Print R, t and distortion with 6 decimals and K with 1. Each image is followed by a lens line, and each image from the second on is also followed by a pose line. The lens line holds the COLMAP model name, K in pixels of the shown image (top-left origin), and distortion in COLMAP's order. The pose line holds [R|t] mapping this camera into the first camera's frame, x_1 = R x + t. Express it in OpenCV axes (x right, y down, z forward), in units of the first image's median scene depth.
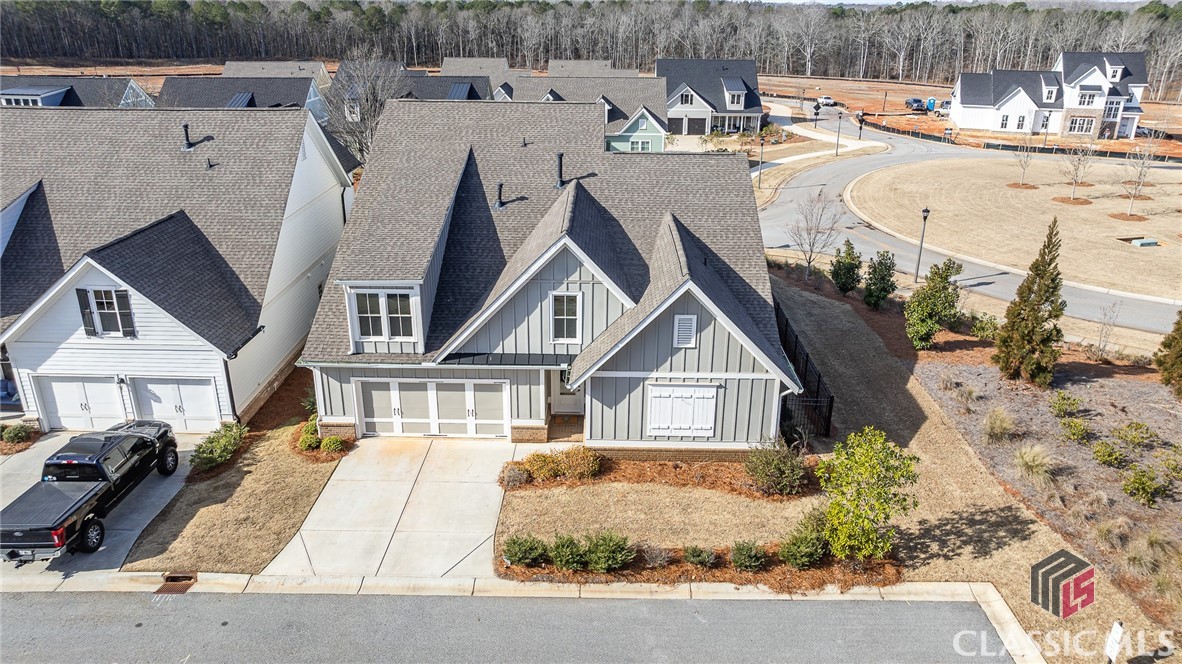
lens RADIAL K [[833.9, 0, 591.5], [0, 833.9, 330.9], [0, 0, 1]] dist [-0.029348, 0.026288]
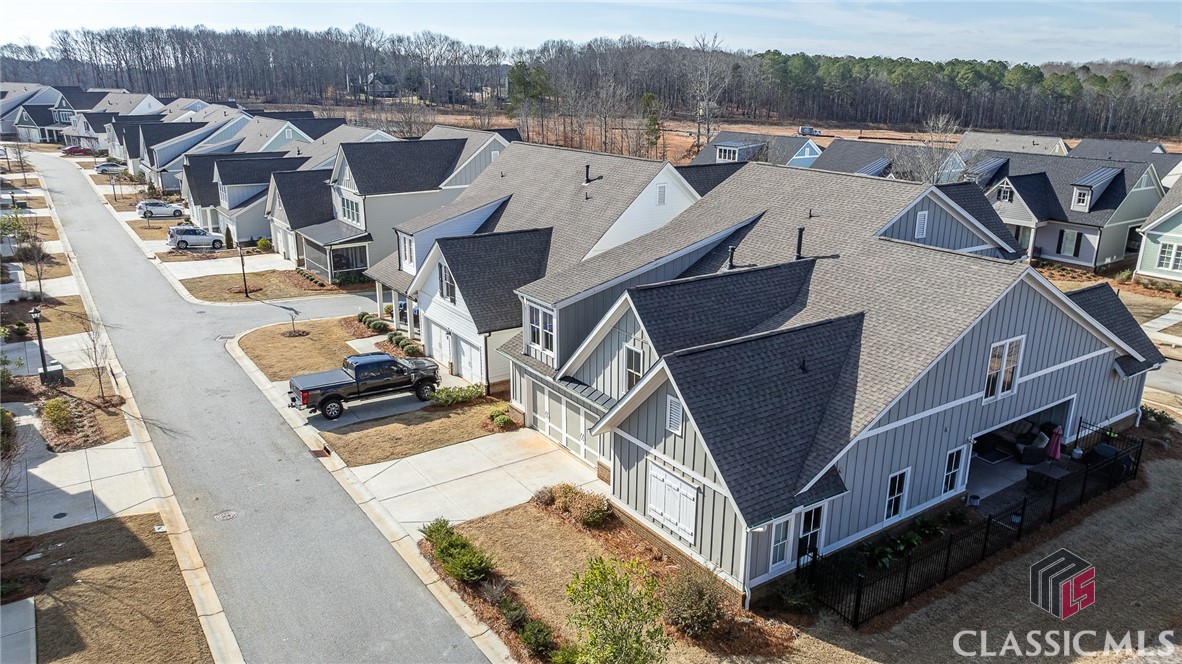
lens RADIAL K [[833.9, 0, 592.6], [0, 833.9, 331.8], [0, 0, 1]] dist [-0.029348, 0.026288]
pose [[0.578644, 0.235736, -0.780768, 0.709248], [-0.296711, 0.952564, 0.067707, -0.114935], [0.759693, 0.192484, 0.621141, 0.318342]]
